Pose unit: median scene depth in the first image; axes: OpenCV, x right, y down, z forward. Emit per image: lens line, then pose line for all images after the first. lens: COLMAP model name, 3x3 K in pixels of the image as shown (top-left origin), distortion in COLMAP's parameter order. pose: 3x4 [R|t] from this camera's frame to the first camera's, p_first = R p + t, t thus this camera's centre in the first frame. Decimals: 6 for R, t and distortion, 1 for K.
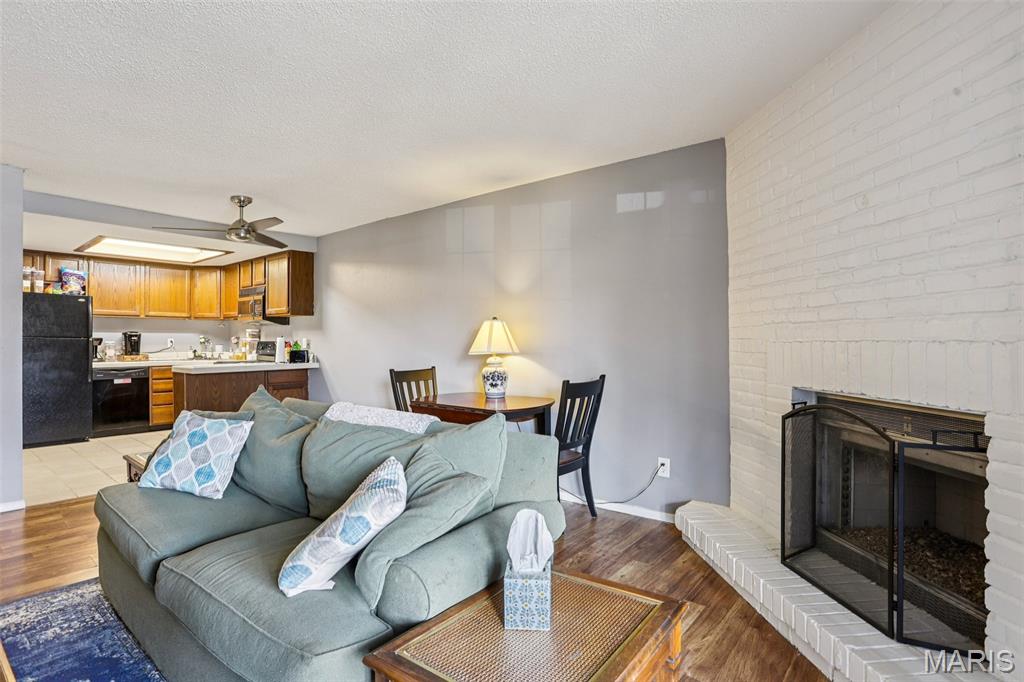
lens RADIAL K [[511.7, 0, 493.6], [0, 511.7, 339.4], [0, 0, 1]] dist [-0.054816, 0.021208]
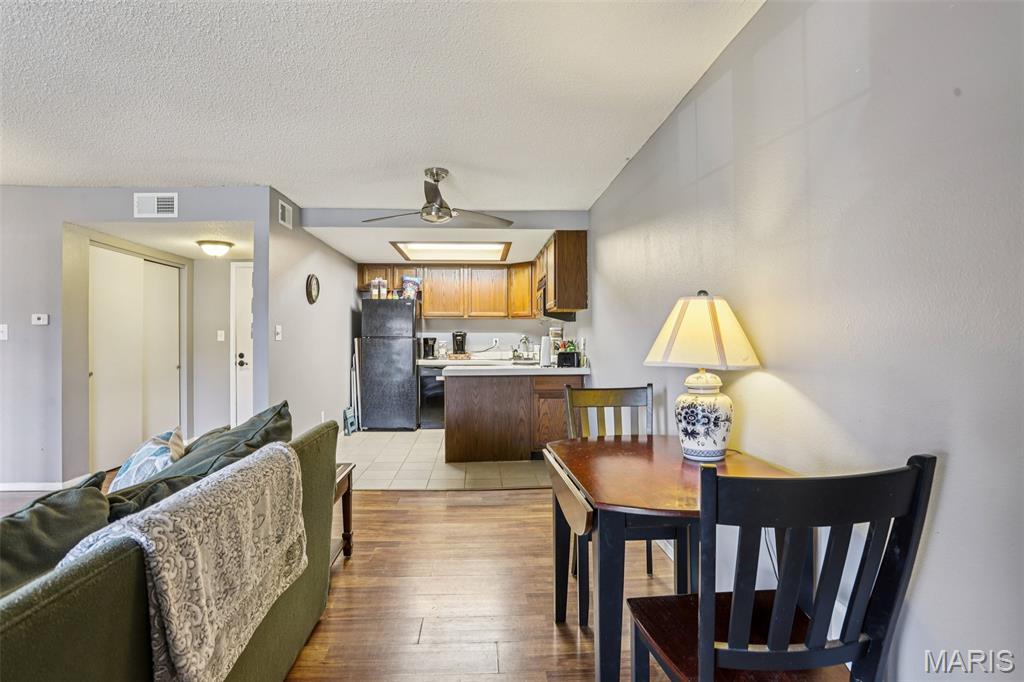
lens RADIAL K [[511.7, 0, 509.8], [0, 511.7, 342.2], [0, 0, 1]] dist [-0.054816, 0.021208]
pose [[0.698241, 0.002385, -0.715859, 0.137528], [0.001971, 0.999984, 0.005254, 0.001388], [0.715860, -0.005079, 0.698225, 0.345251]]
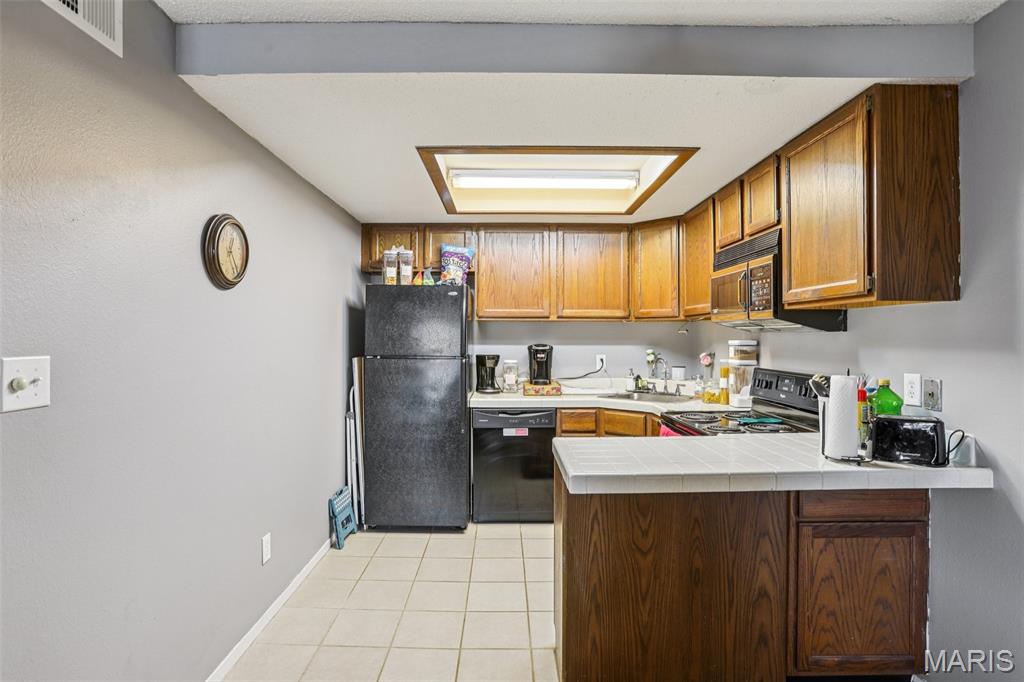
lens RADIAL K [[511.7, 0, 518.7], [0, 511.7, 338.4], [0, 0, 1]] dist [-0.054816, 0.021208]
pose [[0.671254, 0.000712, -0.741227, -0.309528], [0.001048, 0.999998, 0.001909, -0.025463], [0.741227, -0.002059, 0.671251, 0.615415]]
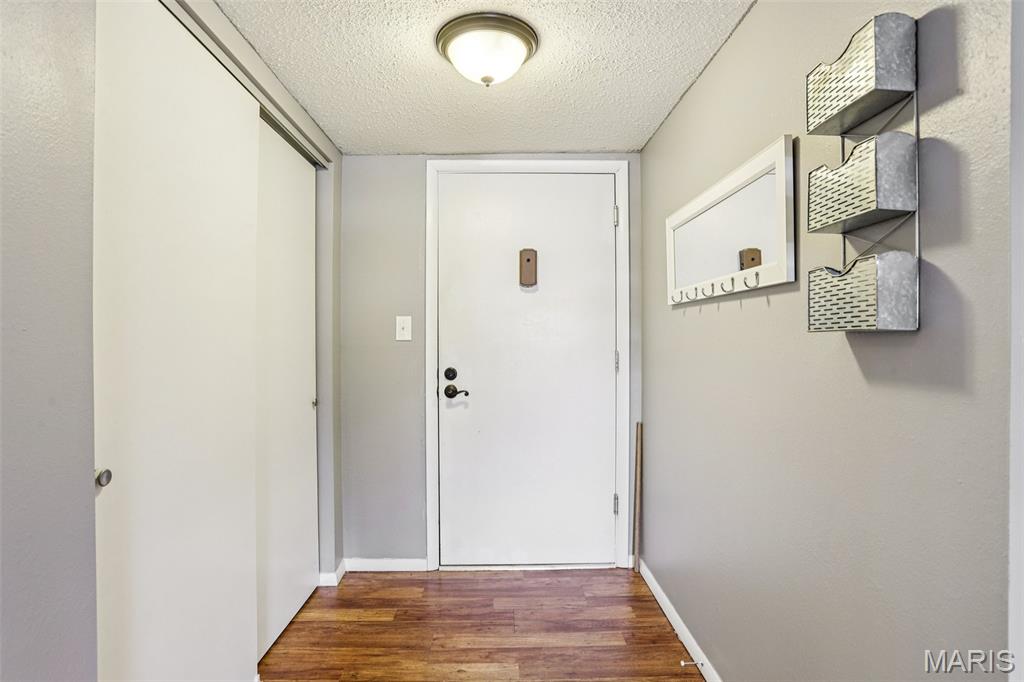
lens RADIAL K [[511.7, 0, 497.1], [0, 511.7, 343.9], [0, 0, 1]] dist [-0.054816, 0.021208]
pose [[0.653930, 0.007724, -0.756516, -0.568094], [0.000291, 0.999945, 0.010462, 0.001841], [0.756555, -0.007062, 0.653891, 0.403160]]
